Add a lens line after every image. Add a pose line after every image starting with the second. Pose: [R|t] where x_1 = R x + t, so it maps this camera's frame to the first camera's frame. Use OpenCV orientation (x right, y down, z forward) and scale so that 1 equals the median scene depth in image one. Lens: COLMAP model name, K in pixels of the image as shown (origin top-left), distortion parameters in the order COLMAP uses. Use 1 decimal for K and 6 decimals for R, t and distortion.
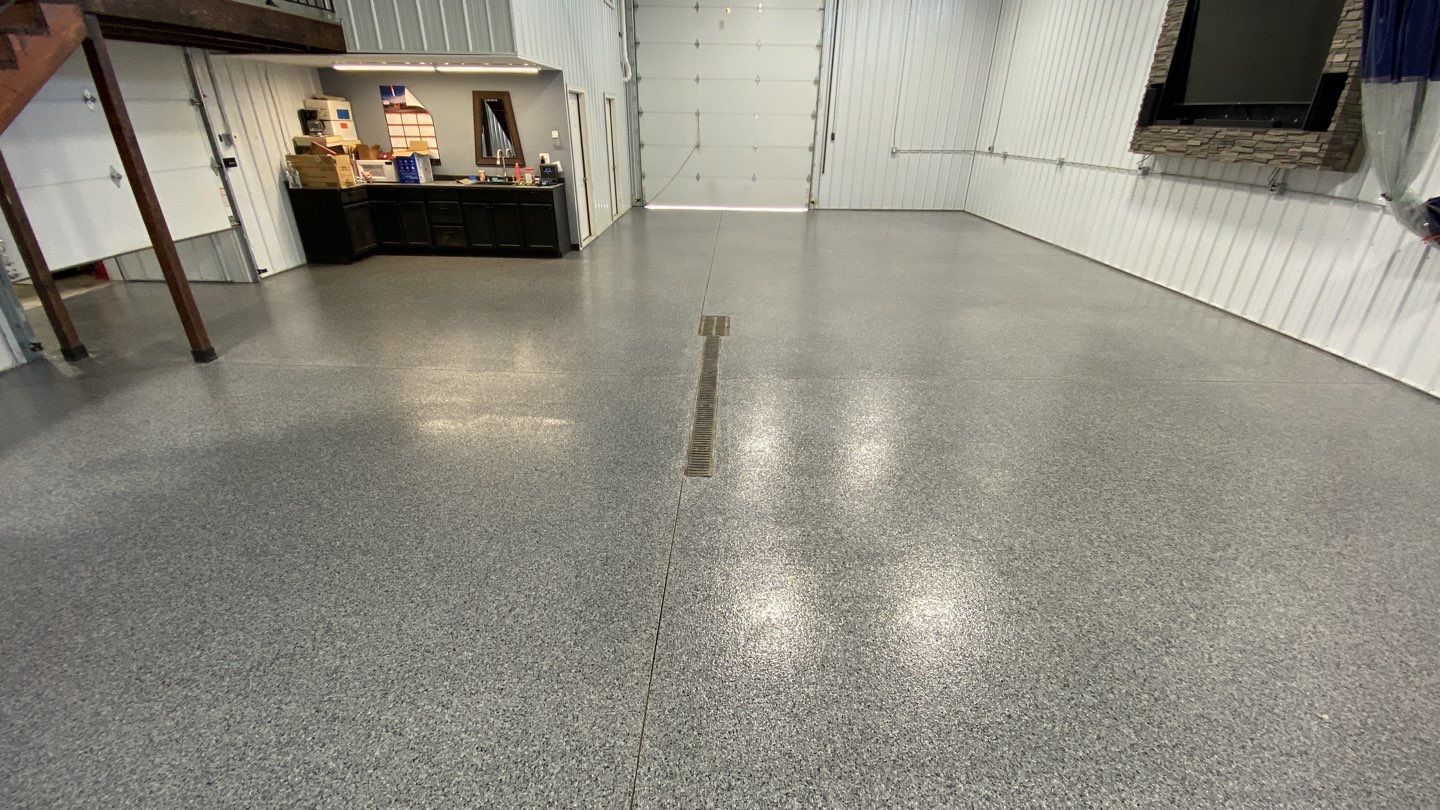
lens RADIAL K [[589.8, 0, 720.0], [0, 589.8, 405.0], [0, 0, 1]] dist [0.011267, -0.016876]
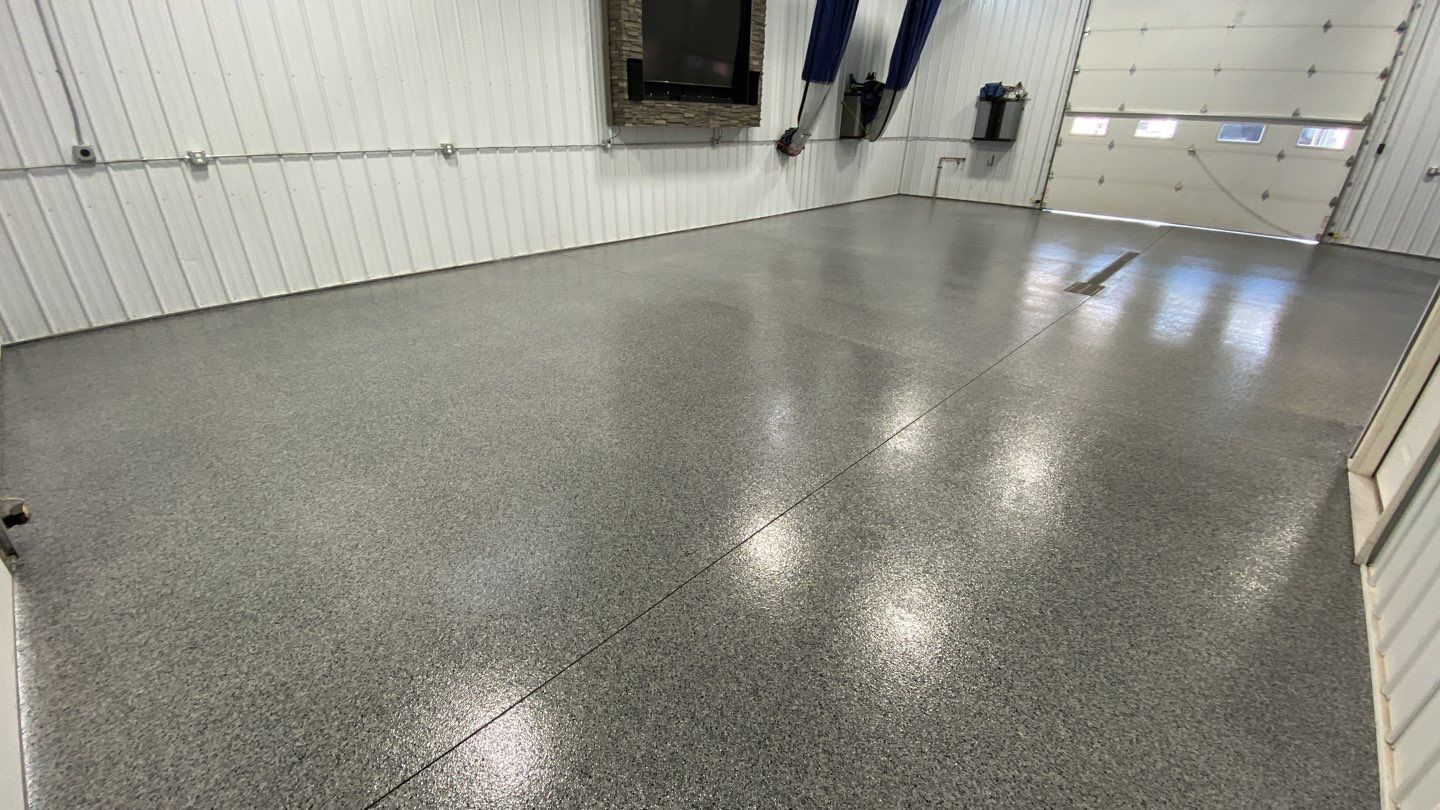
lens RADIAL K [[589.8, 0, 720.0], [0, 589.8, 405.0], [0, 0, 1]] dist [0.011267, -0.016876]
pose [[-0.752635, -0.329394, 0.570123, -0.198081], [0.247404, 0.660950, 0.708475, -0.977850], [-0.610190, 0.674274, -0.415961, 2.032237]]
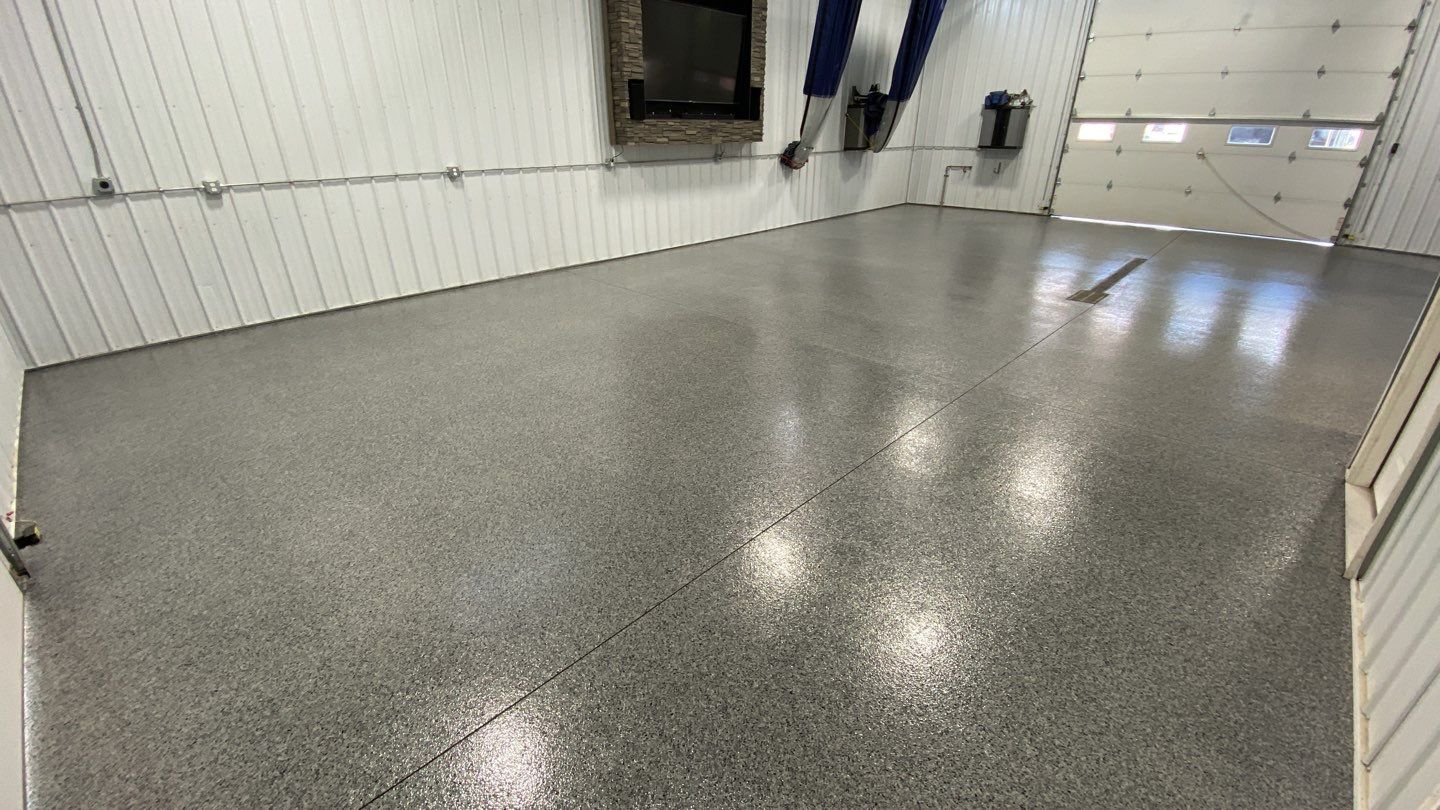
lens RADIAL K [[589.8, 0, 720.0], [0, 589.8, 405.0], [0, 0, 1]] dist [0.011267, -0.016876]
pose [[-0.740073, -0.311296, 0.596143, -0.220933], [0.274668, 0.669218, 0.690437, -0.980718], [-0.613881, 0.674716, -0.409767, 2.014121]]
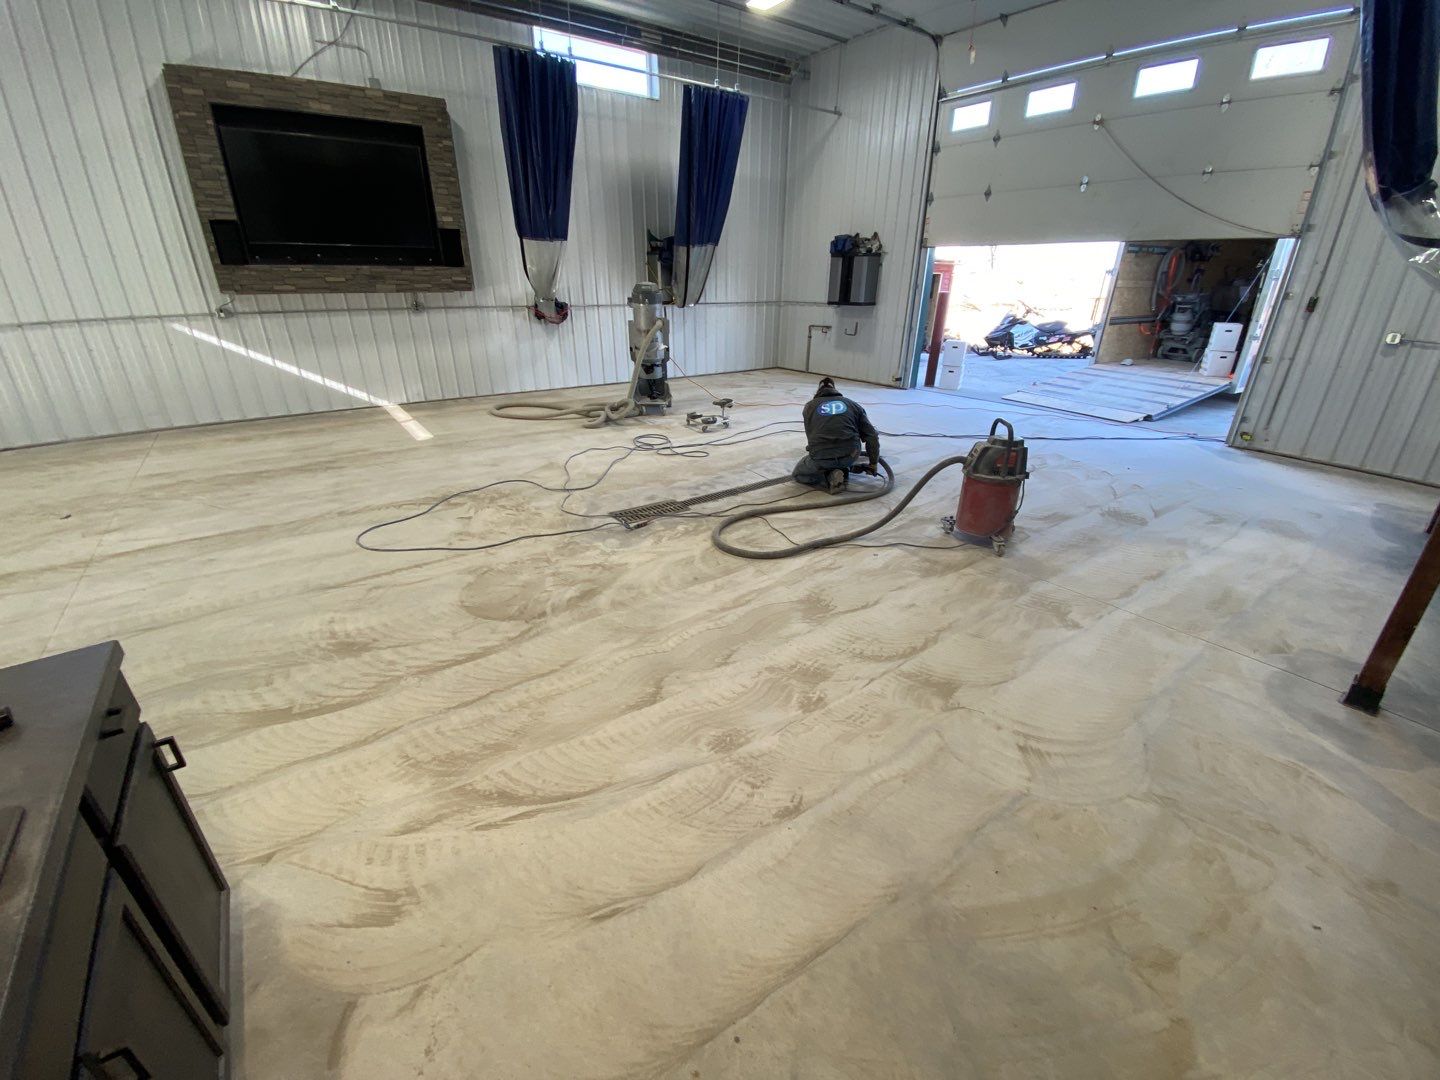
lens RADIAL K [[591.9, 0, 734.7], [0, 591.9, 541.1], [0, 0, 1]] dist [0.000060, -0.010954]
pose [[-0.596574, -0.351058, 0.721705, -0.683139], [0.327765, 0.714269, 0.618377, -0.565790], [-0.732577, 0.605457, -0.311050, 1.158147]]
